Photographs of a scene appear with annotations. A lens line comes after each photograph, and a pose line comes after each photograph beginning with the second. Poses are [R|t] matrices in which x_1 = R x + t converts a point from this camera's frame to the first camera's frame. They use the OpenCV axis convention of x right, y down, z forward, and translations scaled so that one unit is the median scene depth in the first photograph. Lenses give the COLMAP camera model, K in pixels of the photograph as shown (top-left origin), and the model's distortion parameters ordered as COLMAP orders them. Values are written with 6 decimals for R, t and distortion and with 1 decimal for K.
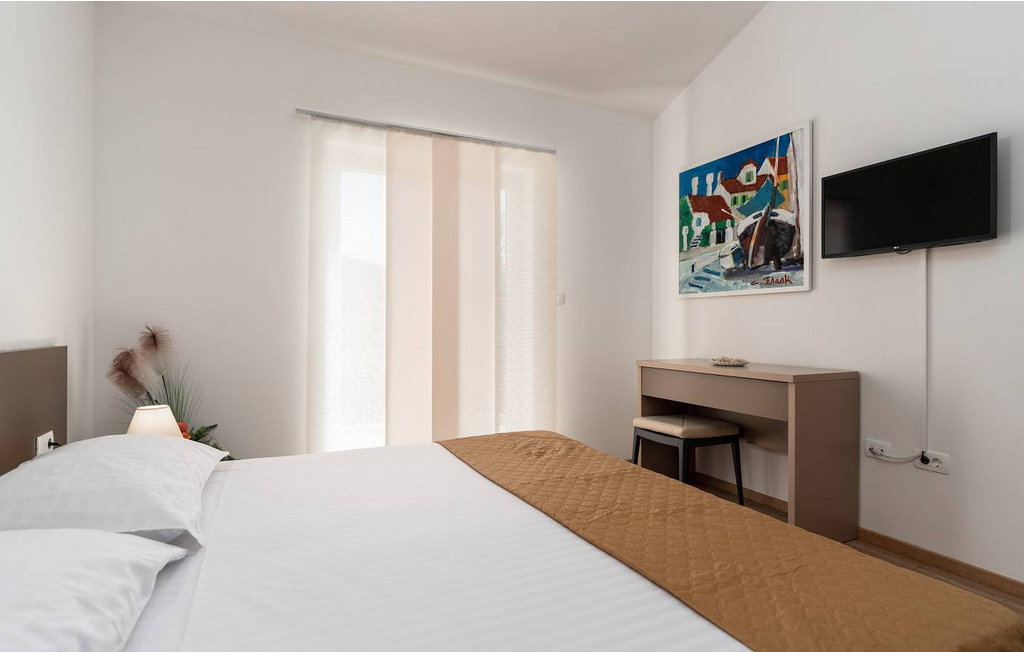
lens RADIAL K [[500.8, 0, 511.9], [0, 500.8, 328.8], [0, 0, 1]] dist [0.003974, -0.000083]
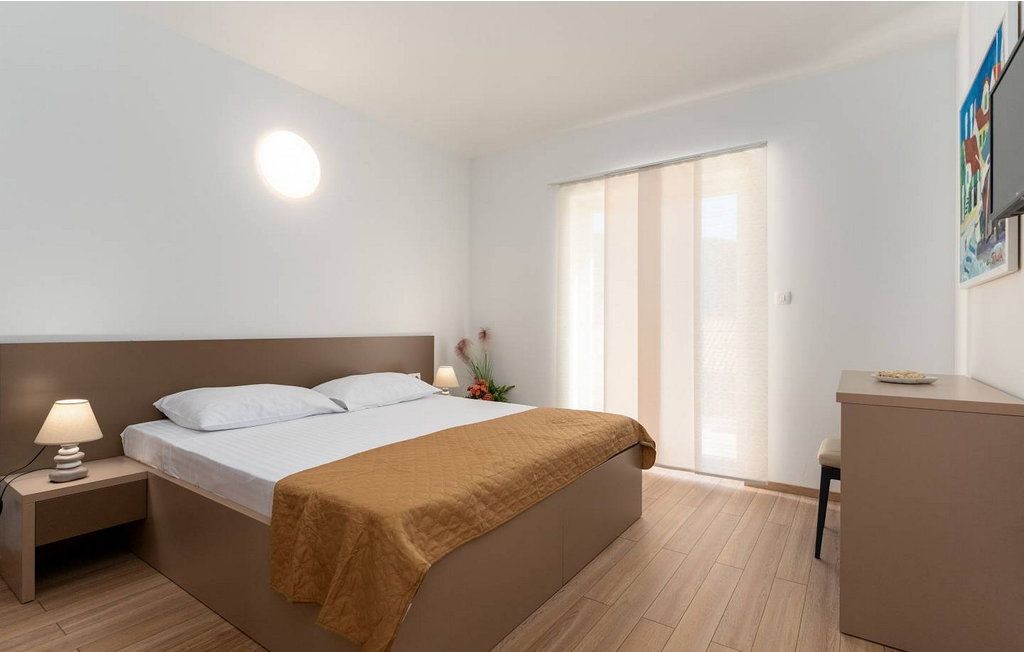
lens RADIAL K [[468.7, 0, 512.4], [0, 468.7, 325.7], [0, 0, 1]] dist [-0.000445, -0.000409]
pose [[0.523912, -0.000542, -0.851772, 0.649762], [-0.013322, 0.999872, -0.008830, 0.003334], [0.851668, 0.015973, 0.523838, 0.153449]]
